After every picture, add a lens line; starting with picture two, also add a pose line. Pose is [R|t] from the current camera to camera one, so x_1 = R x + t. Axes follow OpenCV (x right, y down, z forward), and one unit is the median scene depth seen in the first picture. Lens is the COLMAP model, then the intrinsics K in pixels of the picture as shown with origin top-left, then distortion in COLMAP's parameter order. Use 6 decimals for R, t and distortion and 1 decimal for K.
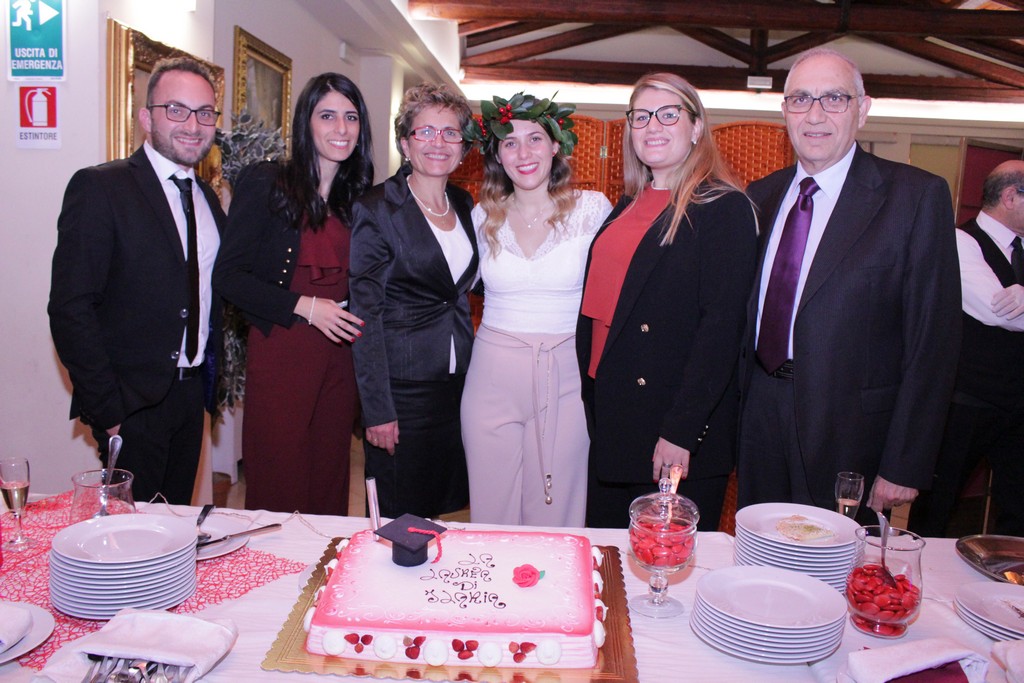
lens RADIAL K [[840.7, 0, 506.2], [0, 840.7, 337.8], [0, 0, 1]] dist [-0.157209, 0.126254]
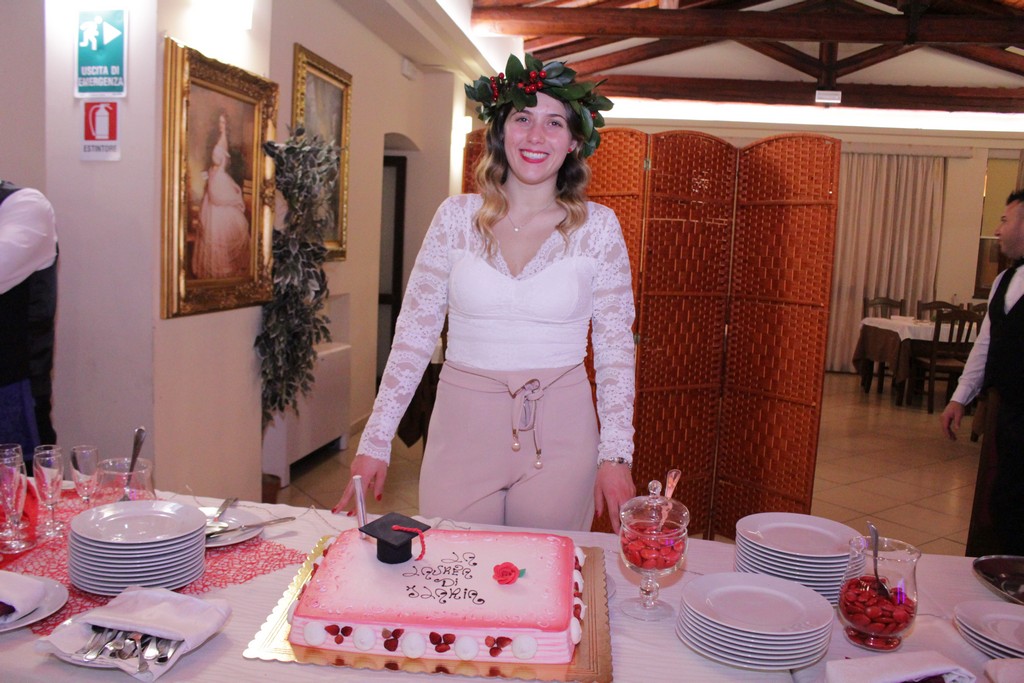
lens RADIAL K [[838.2, 0, 500.9], [0, 838.2, 342.8], [0, 0, 1]] dist [-0.158394, 0.127792]
pose [[0.995651, 0.016639, -0.091667, 0.082737], [-0.017792, 0.999772, -0.011769, 0.015126], [0.091450, 0.013349, 0.995720, -0.014002]]
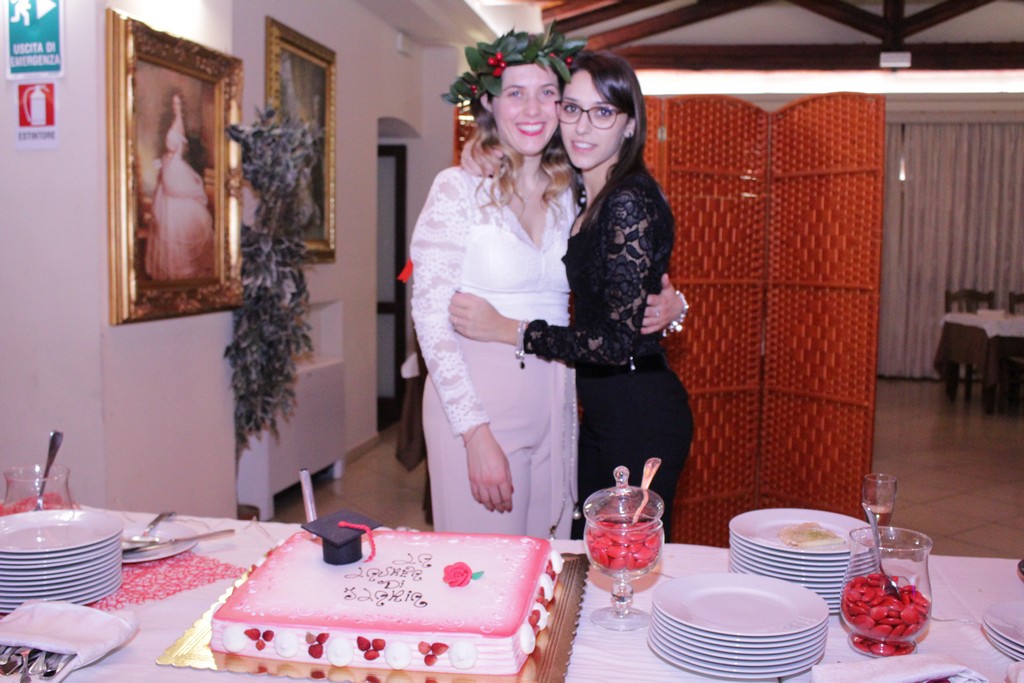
lens RADIAL K [[962.5, 0, 506.3], [0, 962.5, 343.4], [0, 0, 1]] dist [-0.143632, 0.125751]
pose [[0.992035, -0.015464, -0.125011, 0.173340], [0.011460, 0.999400, -0.032681, 0.061984], [0.125441, 0.030988, 0.991617, -0.009383]]
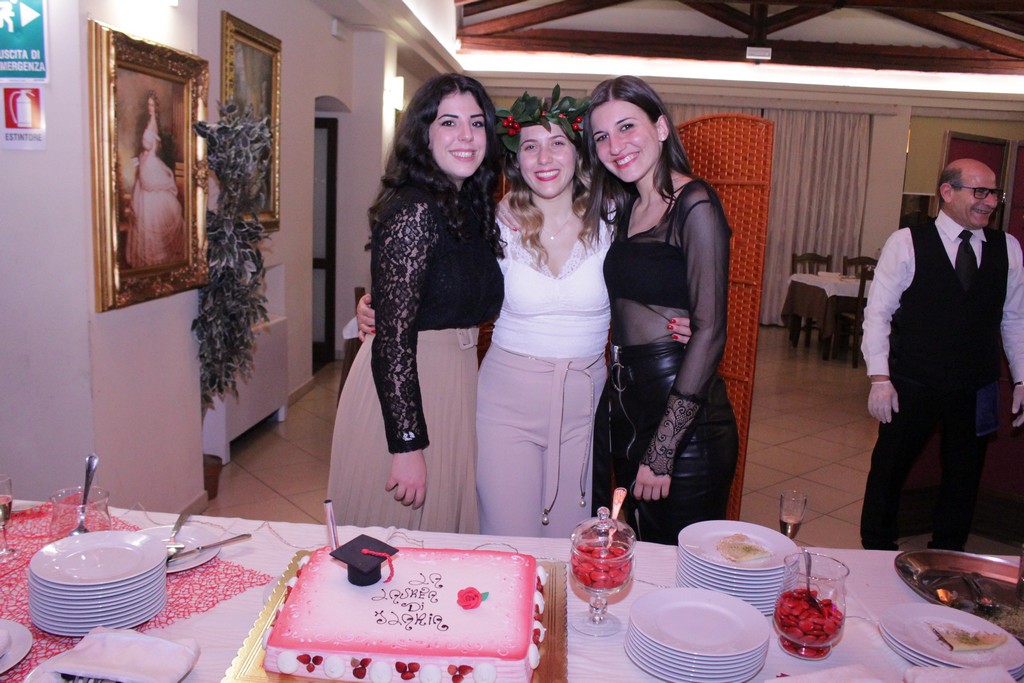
lens RADIAL K [[839.7, 0, 499.6], [0, 839.7, 342.9], [0, 0, 1]] dist [-0.155214, 0.122803]
pose [[0.999923, 0.004237, -0.011633, 0.061728], [-0.003625, 0.998636, 0.052093, -0.081749], [0.011838, -0.052047, 0.998574, -0.039167]]
